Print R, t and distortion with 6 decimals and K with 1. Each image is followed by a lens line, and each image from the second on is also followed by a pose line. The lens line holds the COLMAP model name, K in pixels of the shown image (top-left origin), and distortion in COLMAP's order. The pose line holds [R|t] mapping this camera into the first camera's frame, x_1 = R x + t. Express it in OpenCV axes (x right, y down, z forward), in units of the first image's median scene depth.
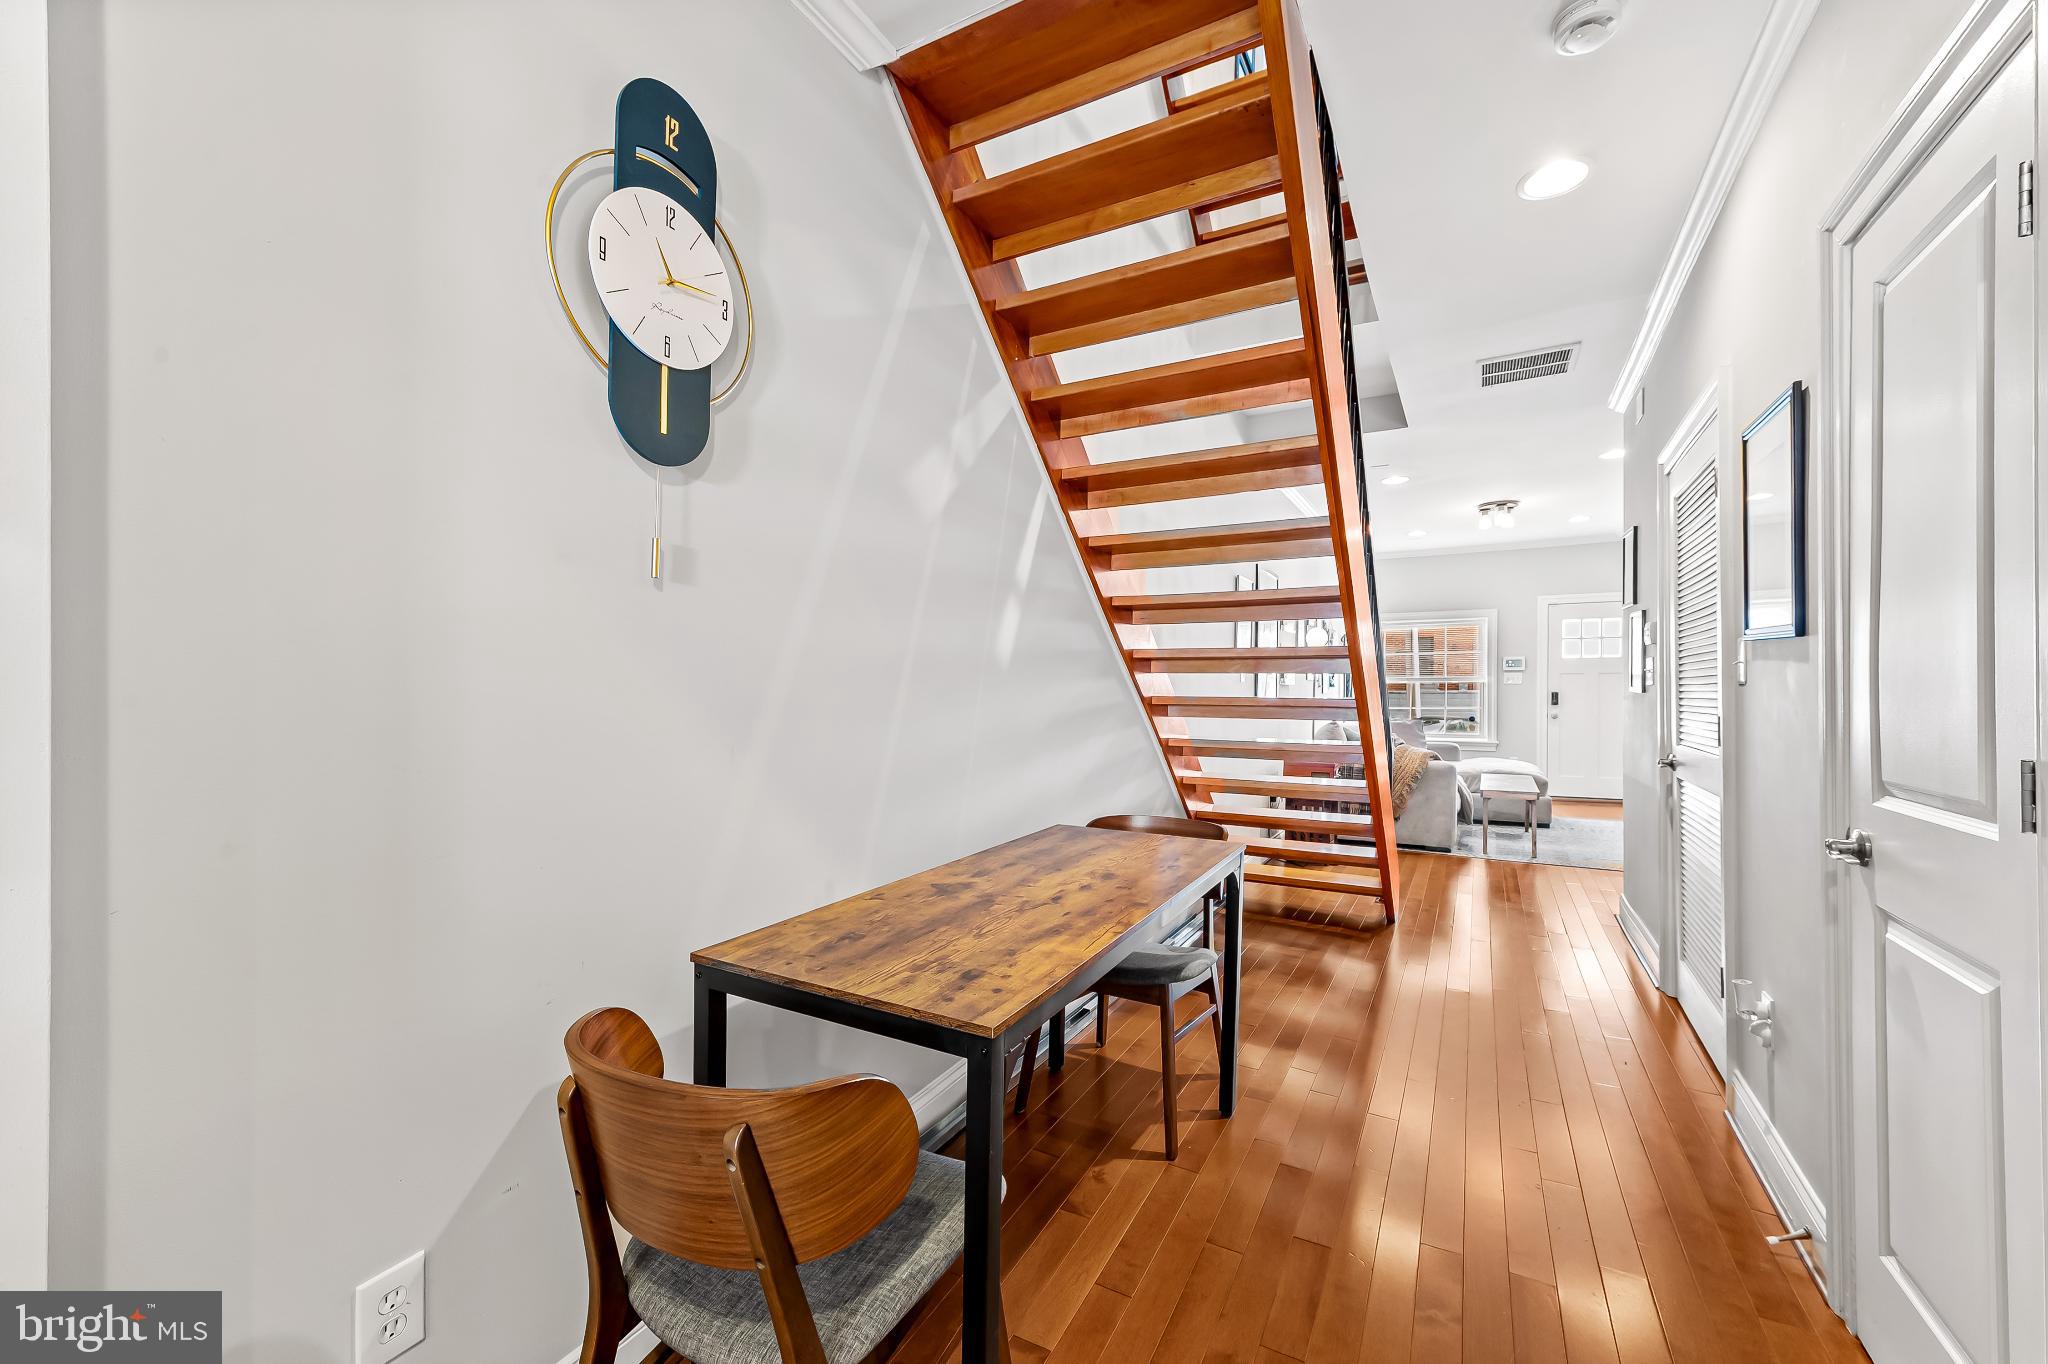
lens RADIAL K [[811.2, 0, 1016.6], [0, 811.2, 676.9], [0, 0, 1]] dist [0.008384, 0.000165]
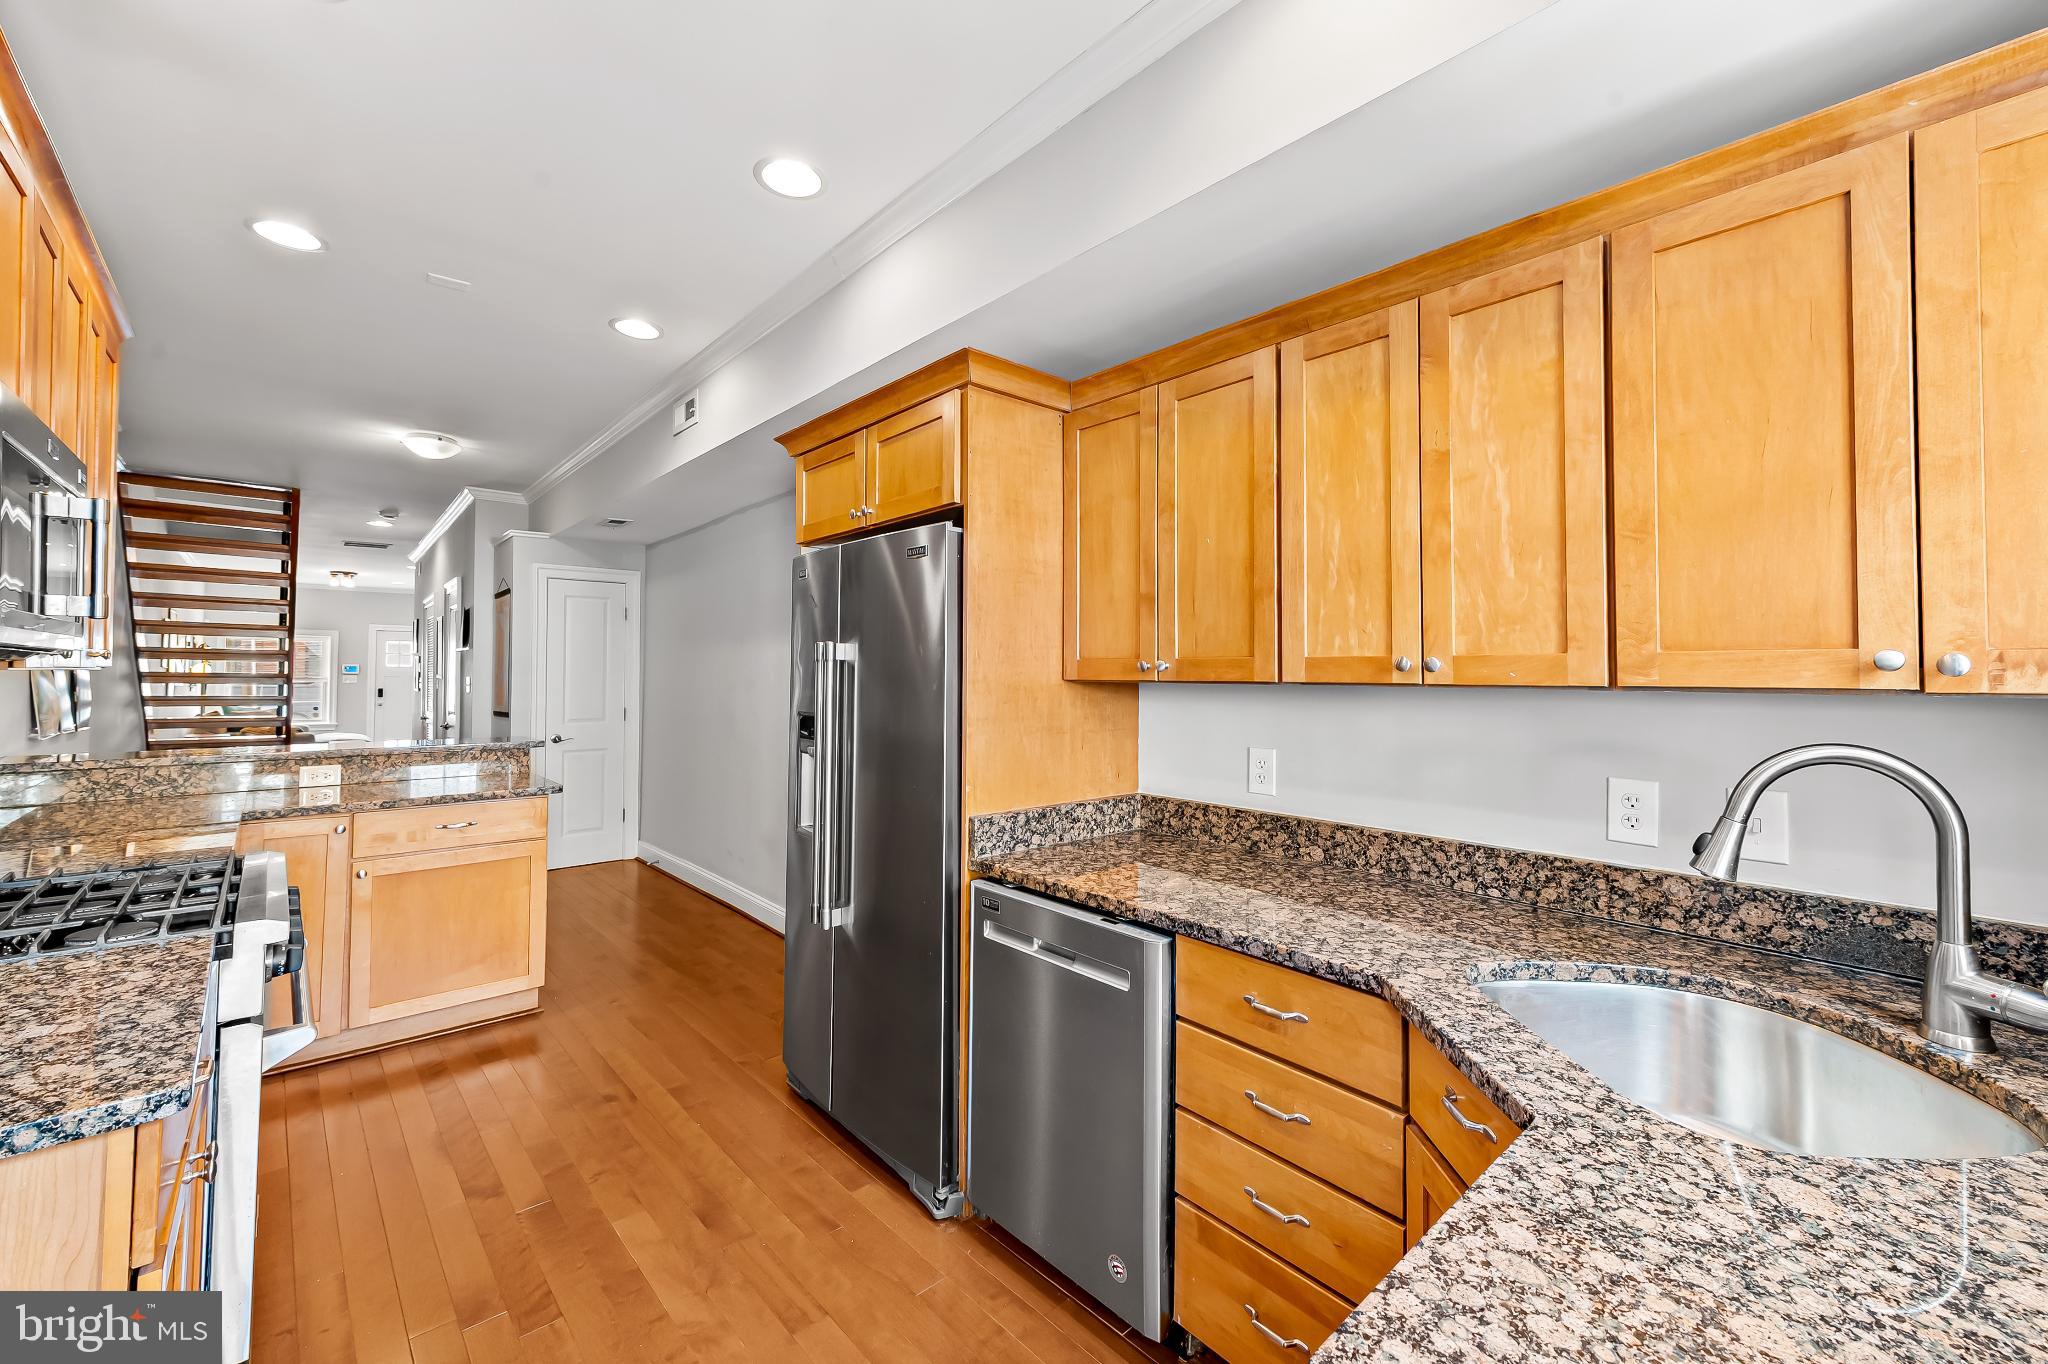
lens RADIAL K [[811.2, 0, 1026.0], [0, 811.2, 652.1], [0, 0, 1]] dist [0.008384, 0.000165]
pose [[0.316975, 0.024767, 0.948110, -0.461664], [-0.003221, 0.999681, -0.025038, -0.016896], [-0.948428, 0.004882, 0.316954, -0.719223]]
